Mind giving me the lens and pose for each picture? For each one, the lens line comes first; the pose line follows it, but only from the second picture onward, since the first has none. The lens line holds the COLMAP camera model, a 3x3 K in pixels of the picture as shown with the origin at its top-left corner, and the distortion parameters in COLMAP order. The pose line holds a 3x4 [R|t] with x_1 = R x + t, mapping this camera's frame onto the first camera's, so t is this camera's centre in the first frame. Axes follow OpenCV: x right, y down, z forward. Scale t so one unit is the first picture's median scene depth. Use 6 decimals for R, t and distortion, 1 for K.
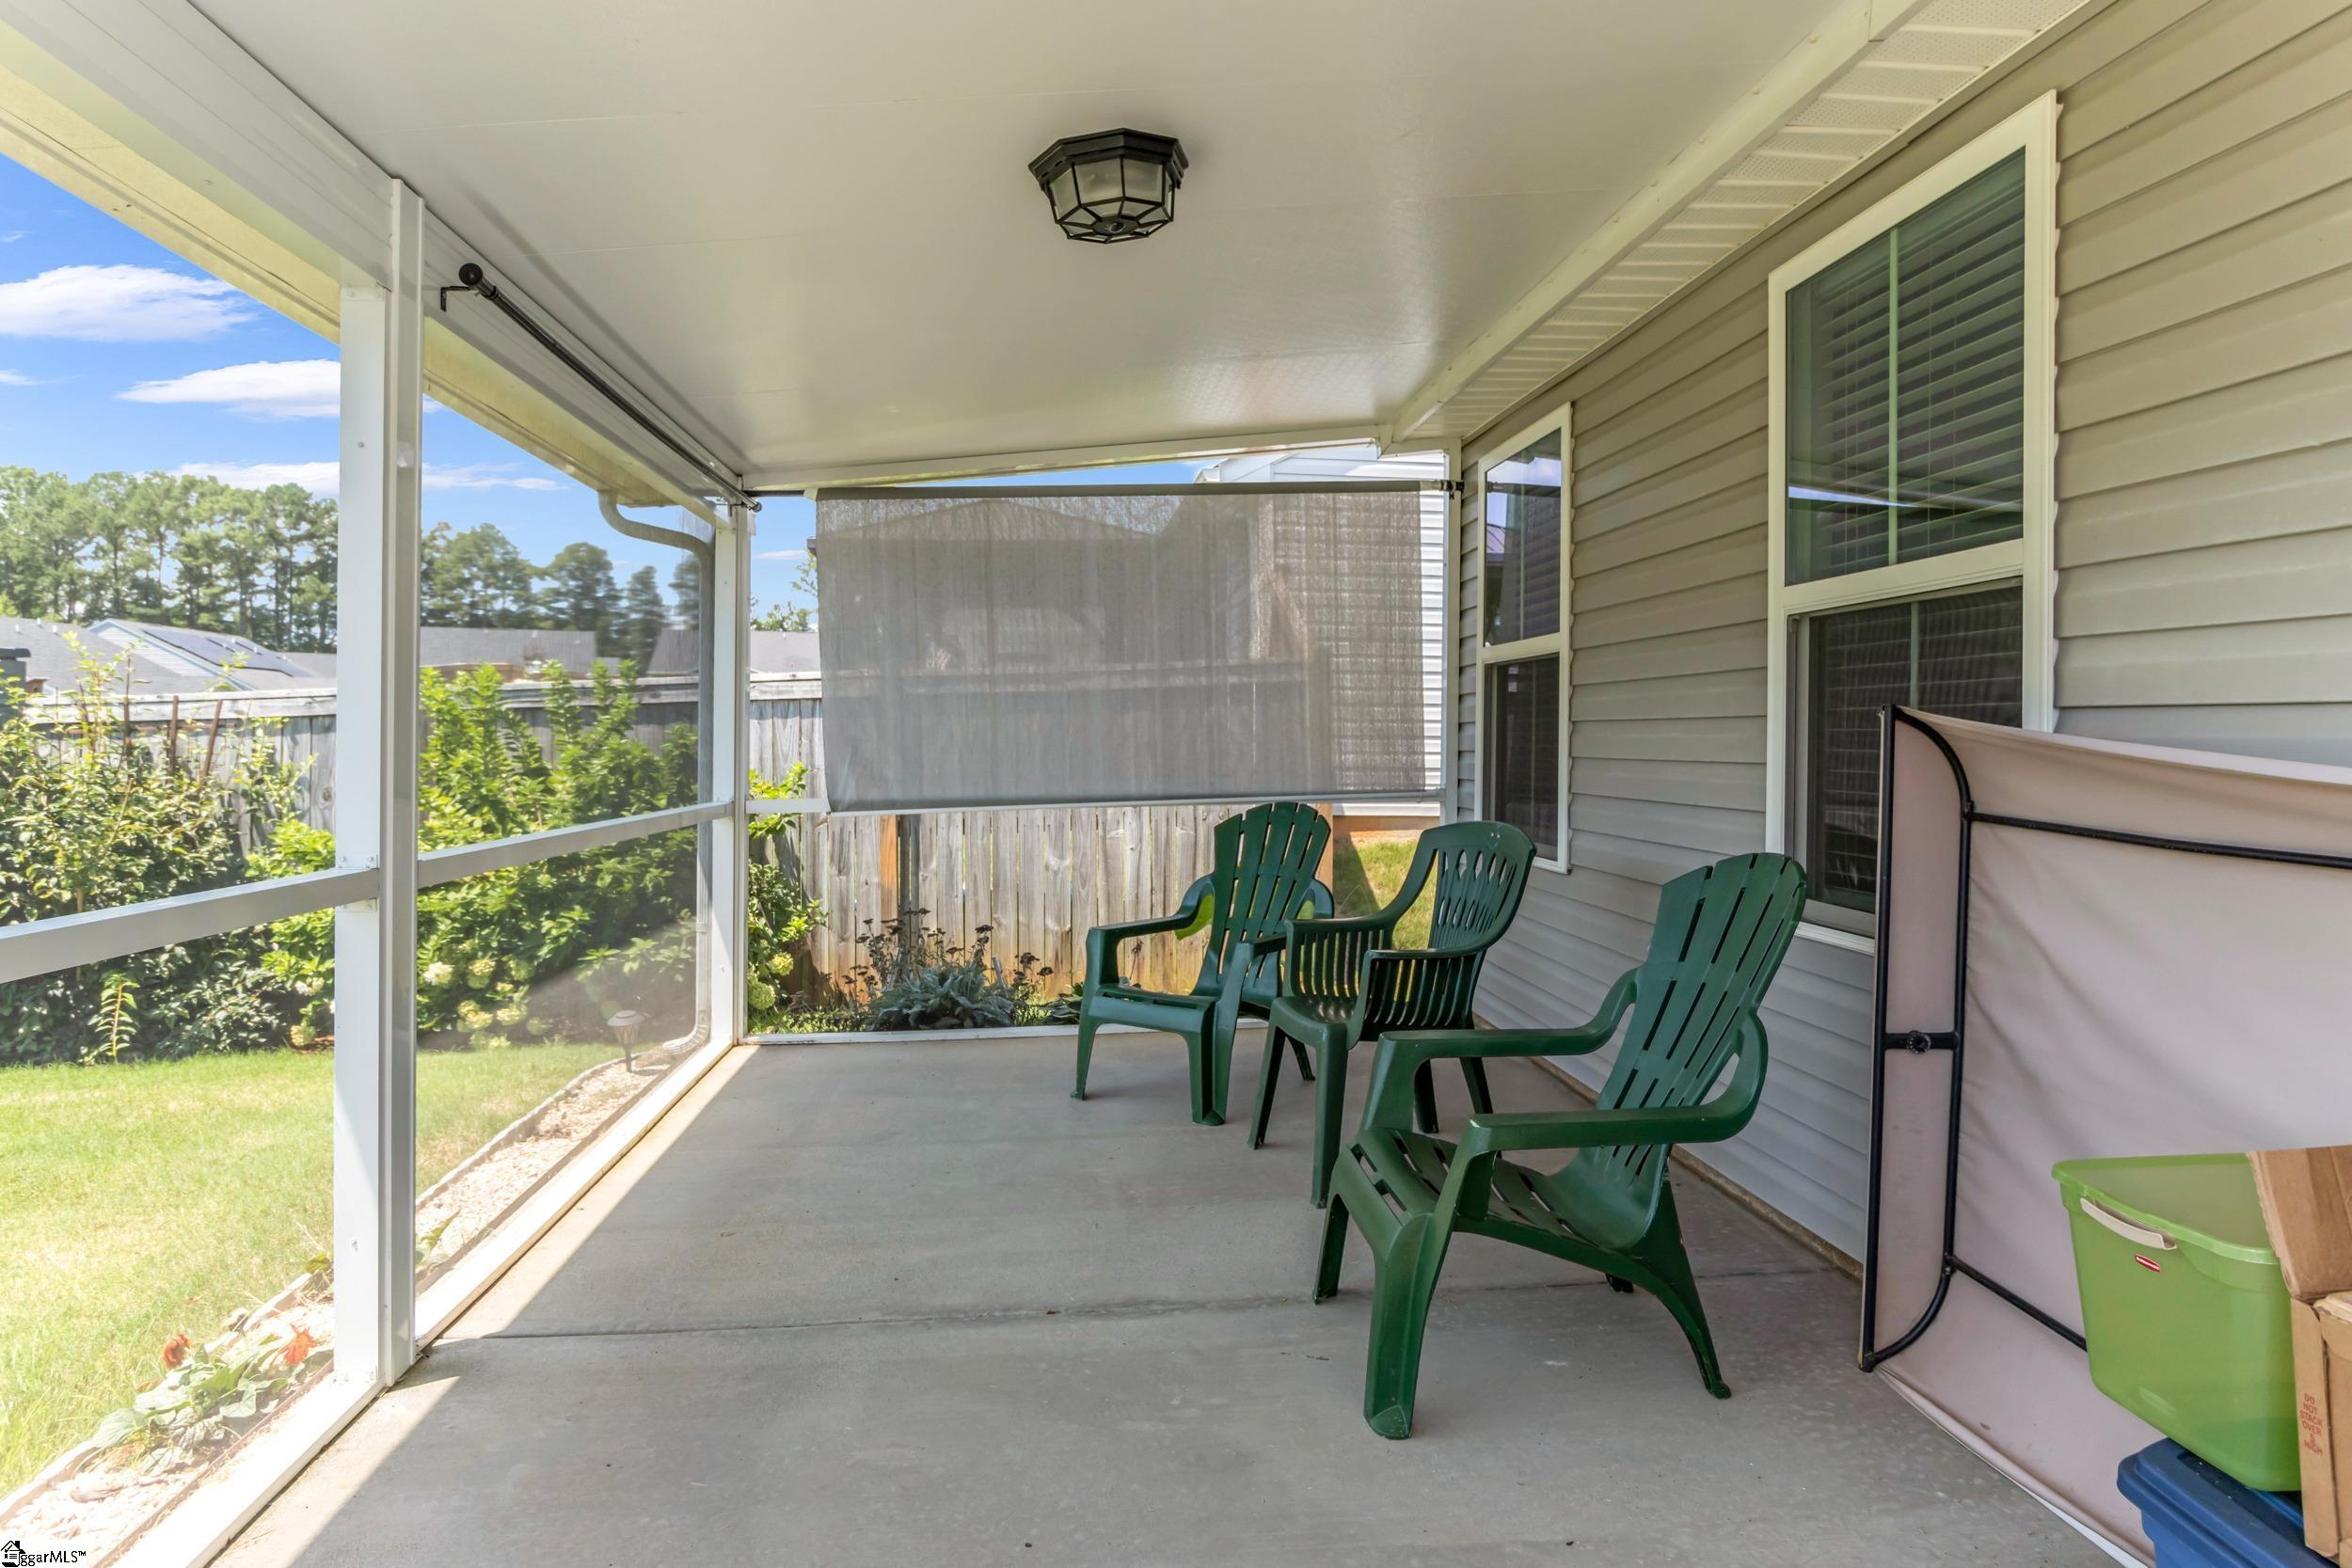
lens RADIAL K [[1306.5, 0, 1180.6], [0, 1306.5, 767.0], [0, 0, 1]] dist [-0.003379, -0.000412]
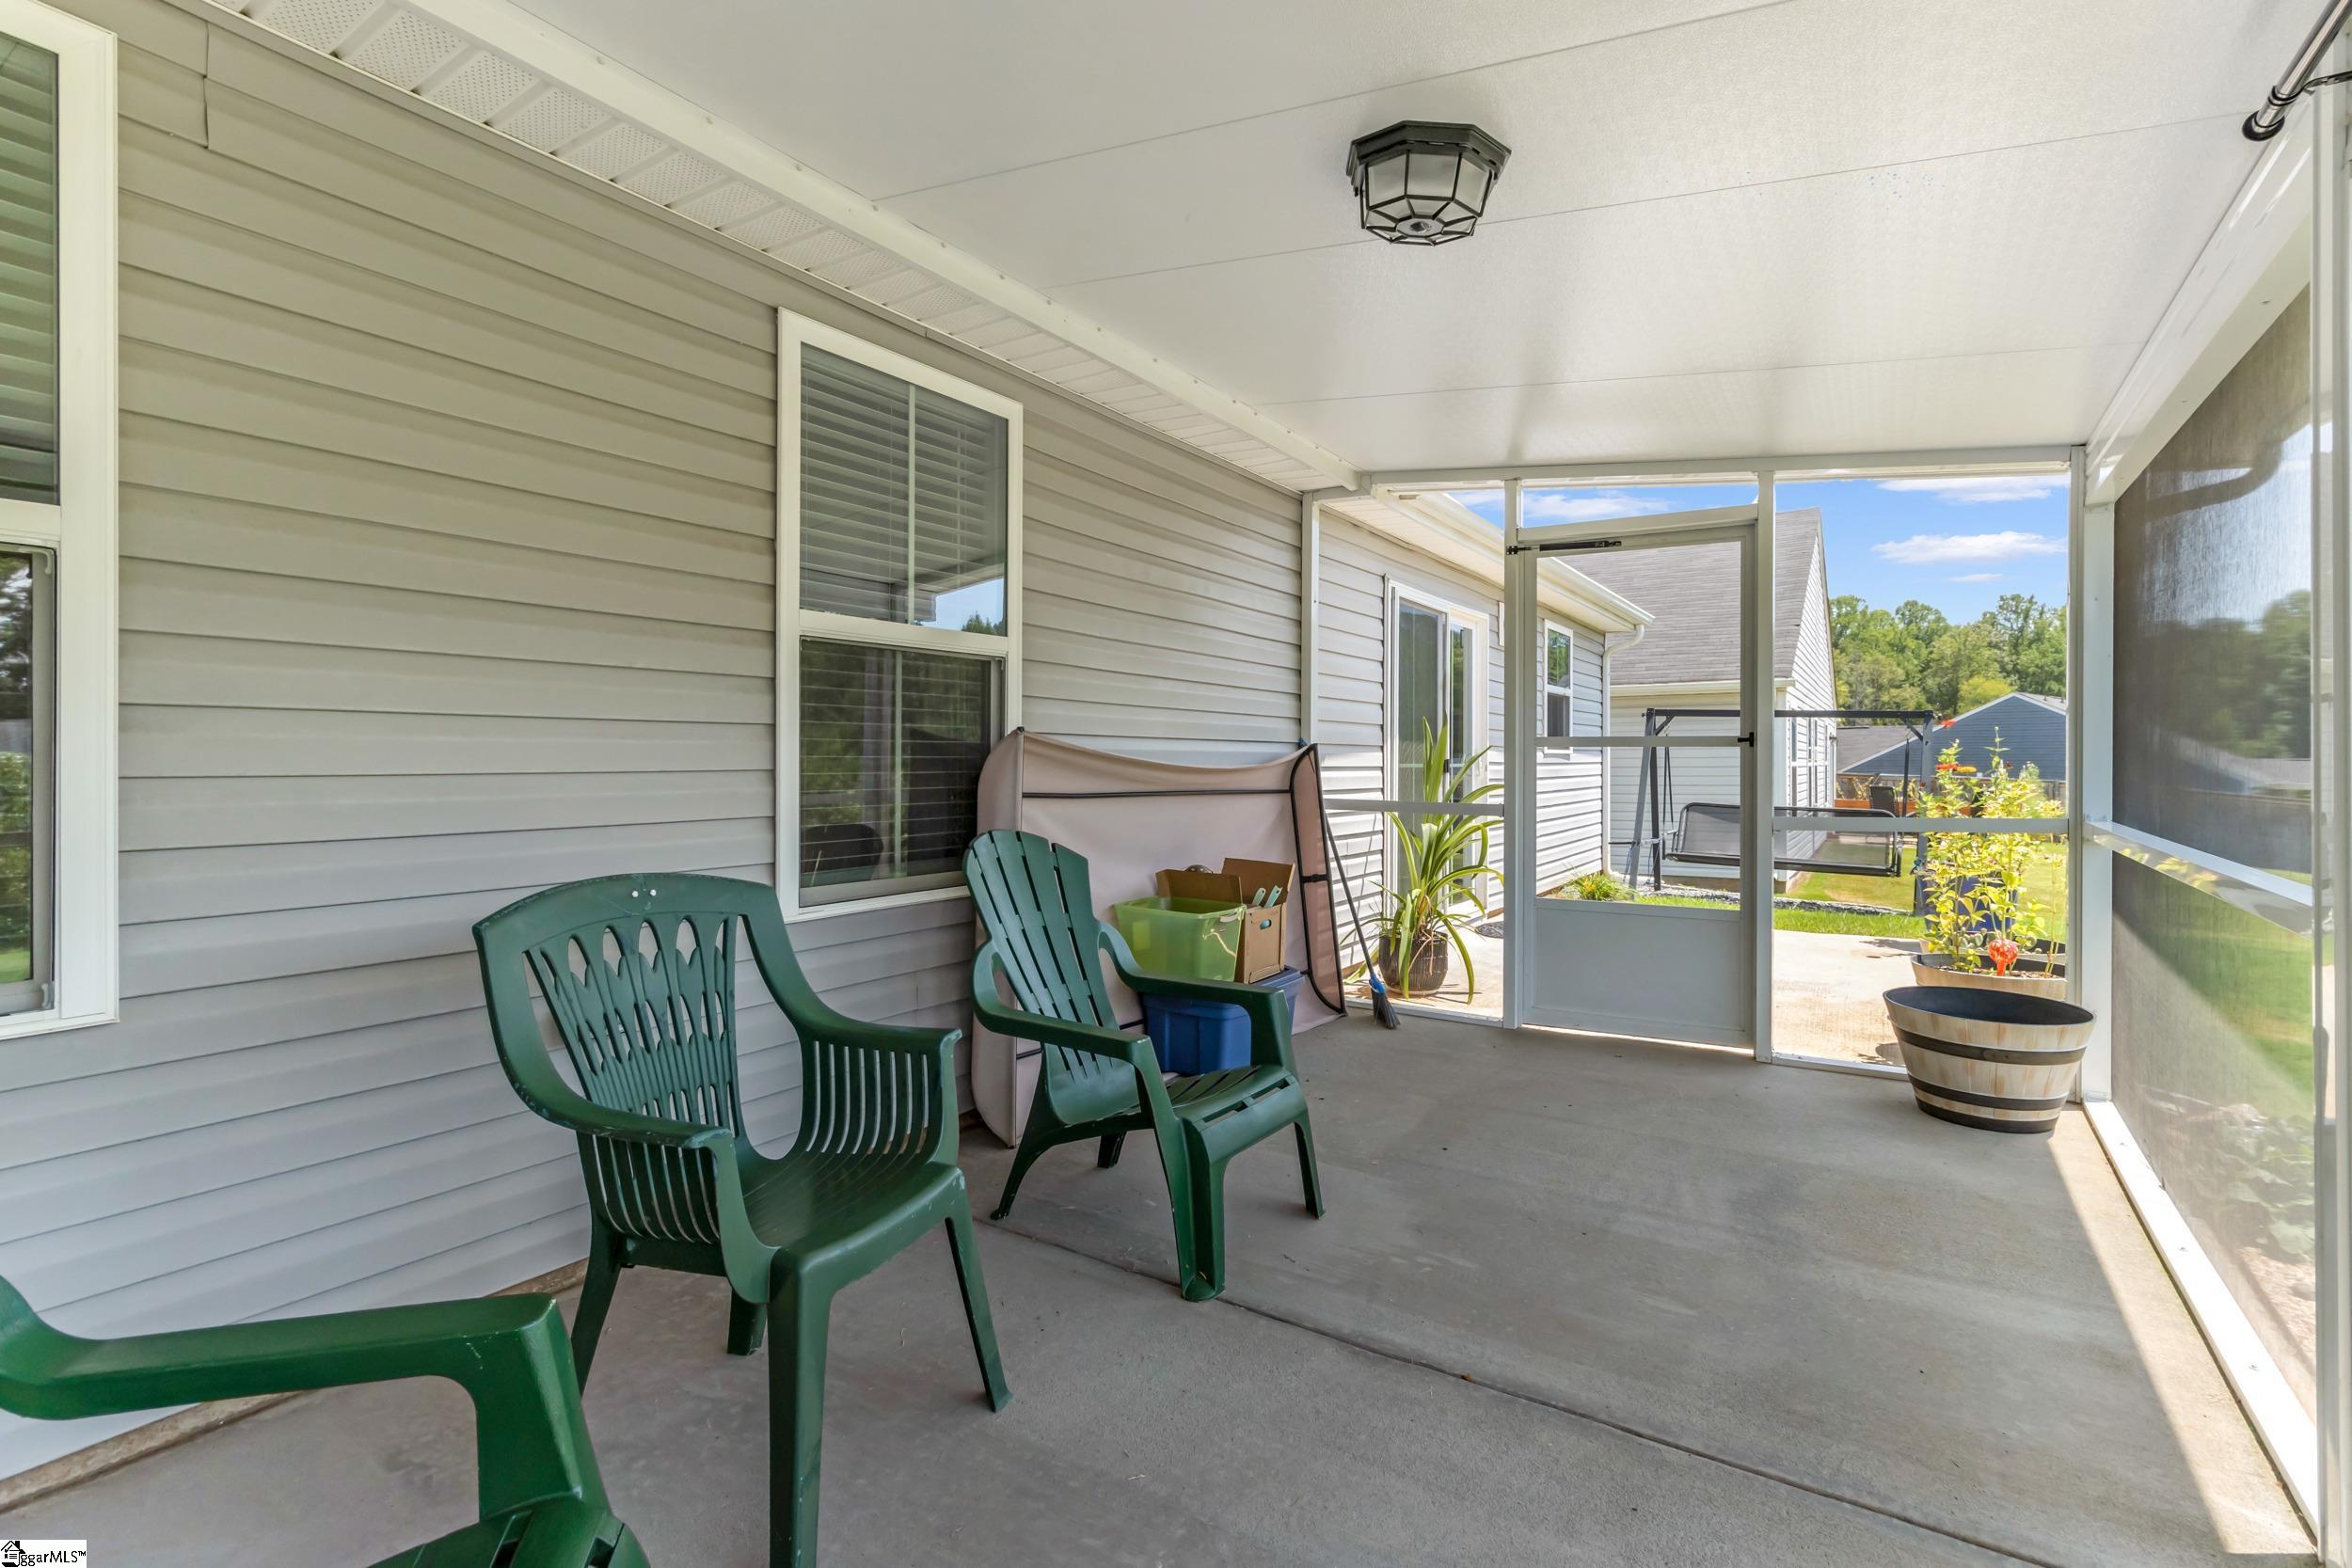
lens RADIAL K [[1131.7, 0, 1184.7], [0, 1131.7, 768.0], [0, 0, 1]] dist [0.002343, -0.000417]
pose [[-0.786014, -0.011204, 0.618107, -0.436324], [0.011464, 0.999400, 0.032693, -0.035464], [-0.618102, 0.032783, -0.785414, 1.761577]]
